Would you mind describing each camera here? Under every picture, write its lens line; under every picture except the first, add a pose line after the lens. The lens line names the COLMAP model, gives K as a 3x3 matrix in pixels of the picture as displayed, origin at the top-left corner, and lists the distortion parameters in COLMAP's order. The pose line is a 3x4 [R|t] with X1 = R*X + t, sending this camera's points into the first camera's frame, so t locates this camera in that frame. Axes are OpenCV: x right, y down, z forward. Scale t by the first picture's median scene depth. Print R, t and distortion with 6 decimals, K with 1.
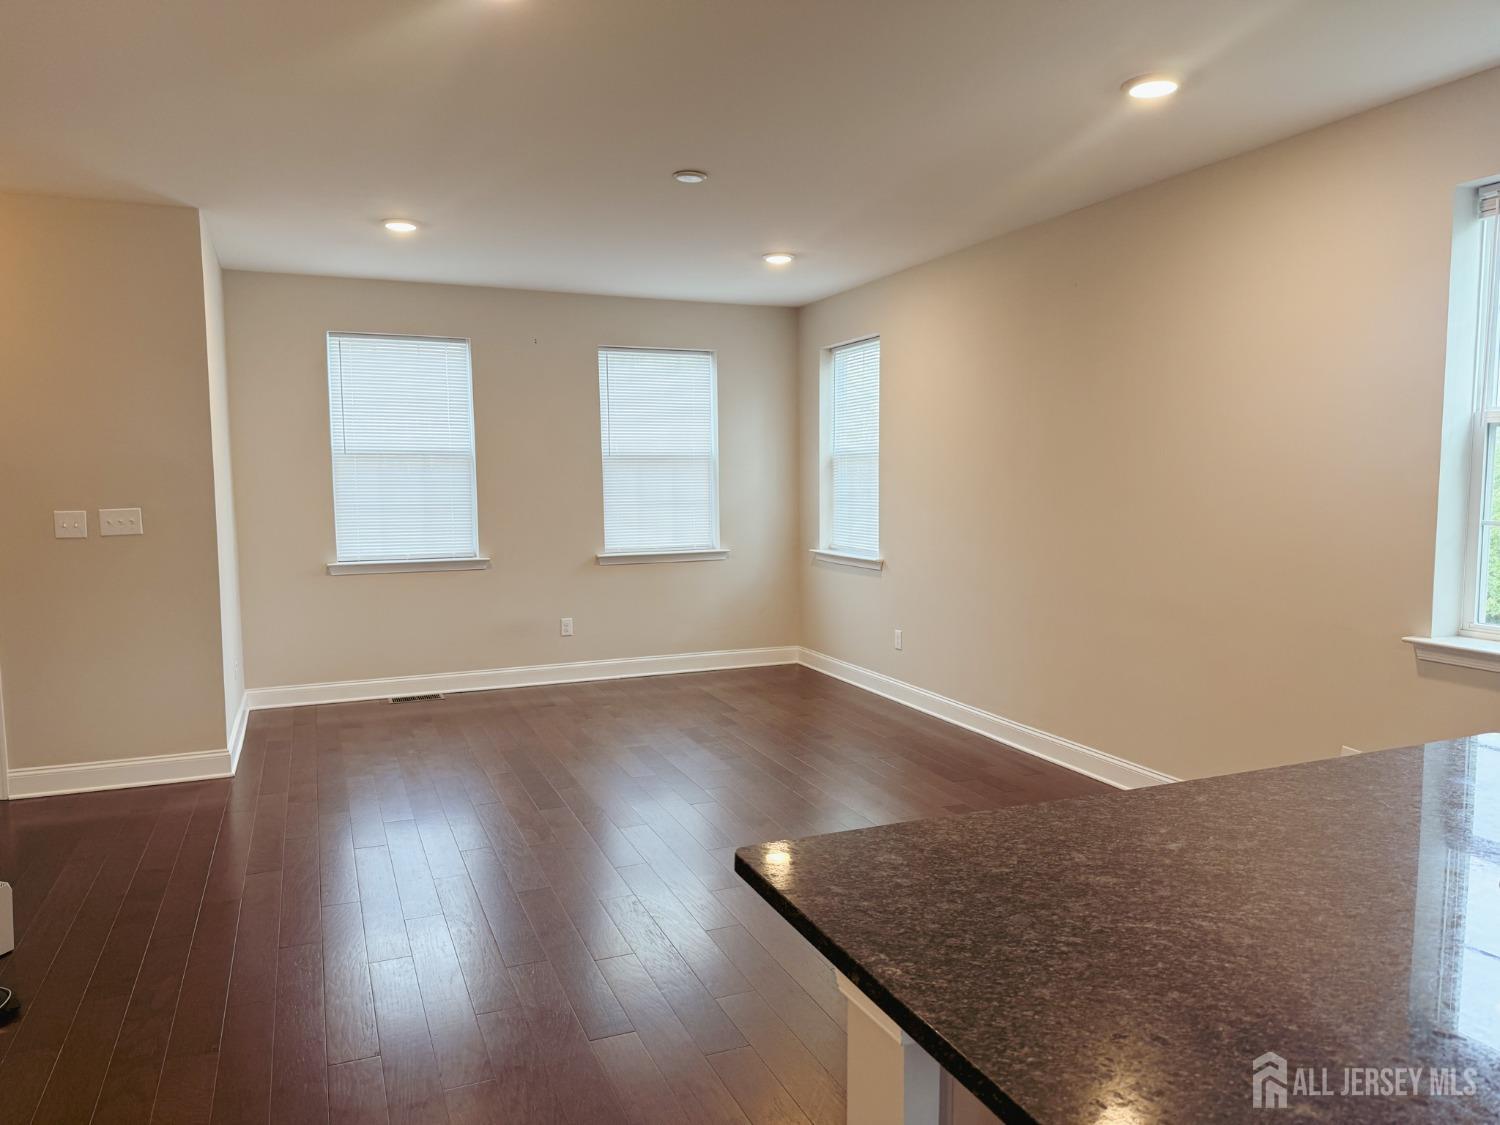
lens RADIAL K [[1049.9, 0, 759.4], [0, 1049.9, 567.6], [0, 0, 1]] dist [0.025399, -0.018445]
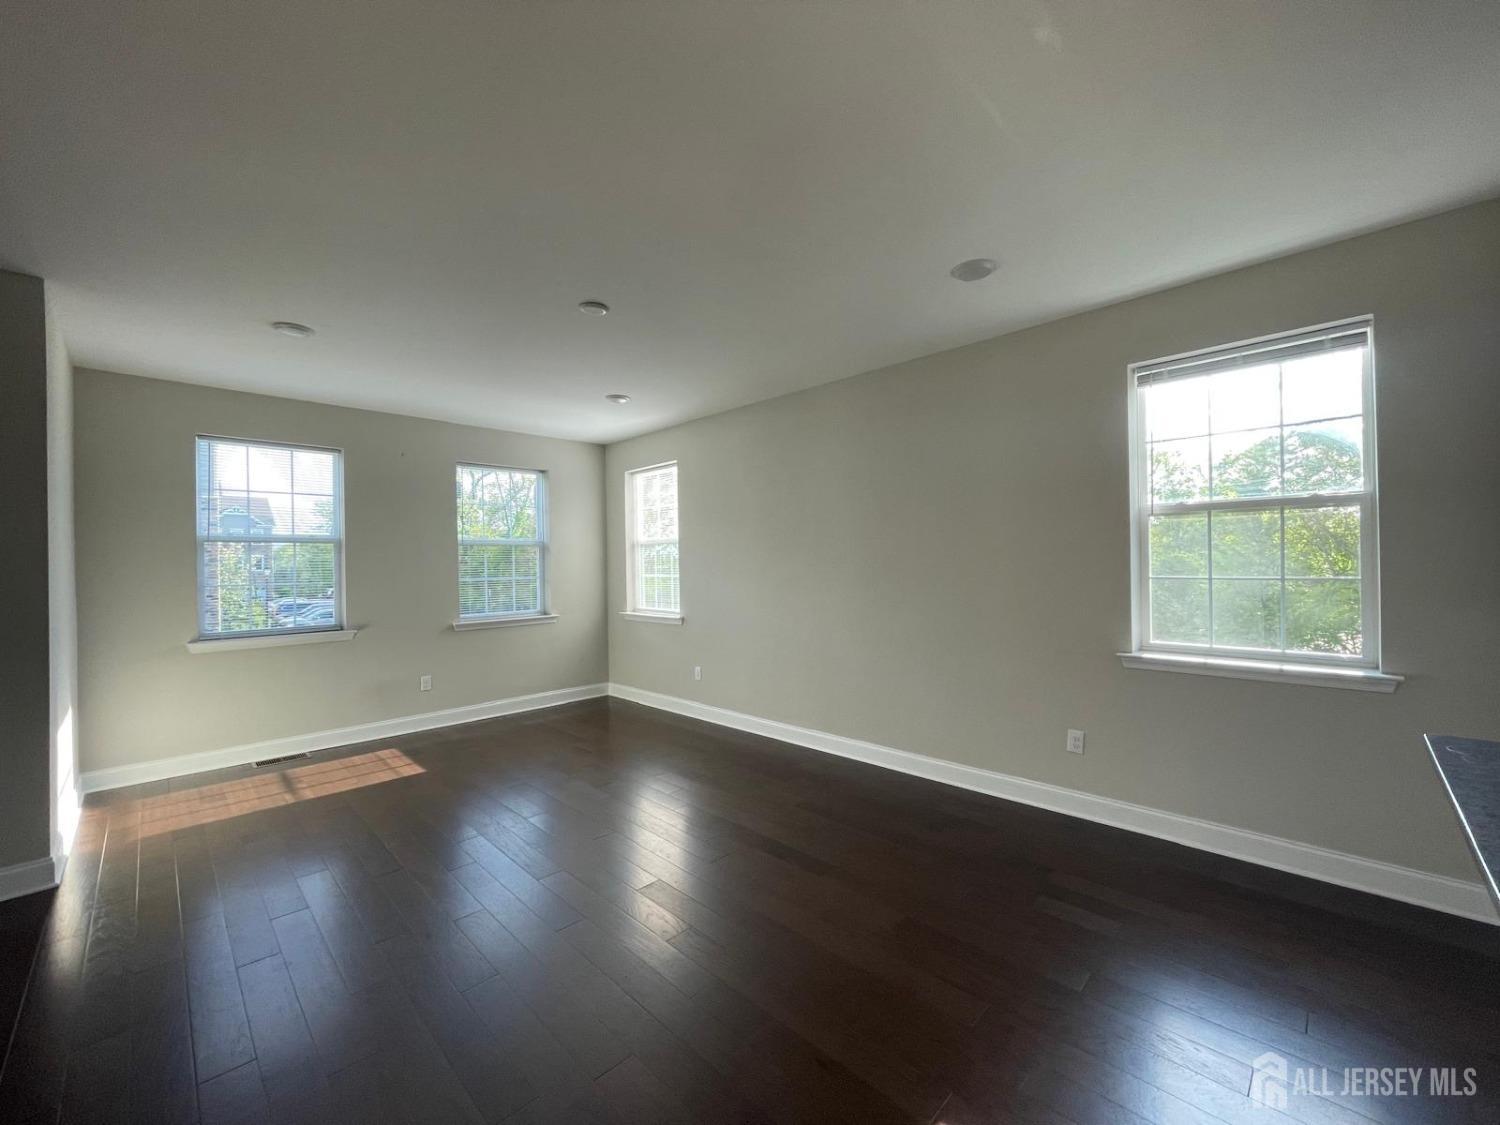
lens RADIAL K [[605.5, 0, 745.6], [0, 605.5, 559.5], [0, 0, 1]] dist [0.000225, 0.000276]
pose [[0.931833, -0.008626, 0.362784, -0.095138], [0.045329, 0.994654, -0.092782, -0.005515], [-0.360044, 0.102902, 0.927243, 0.197091]]
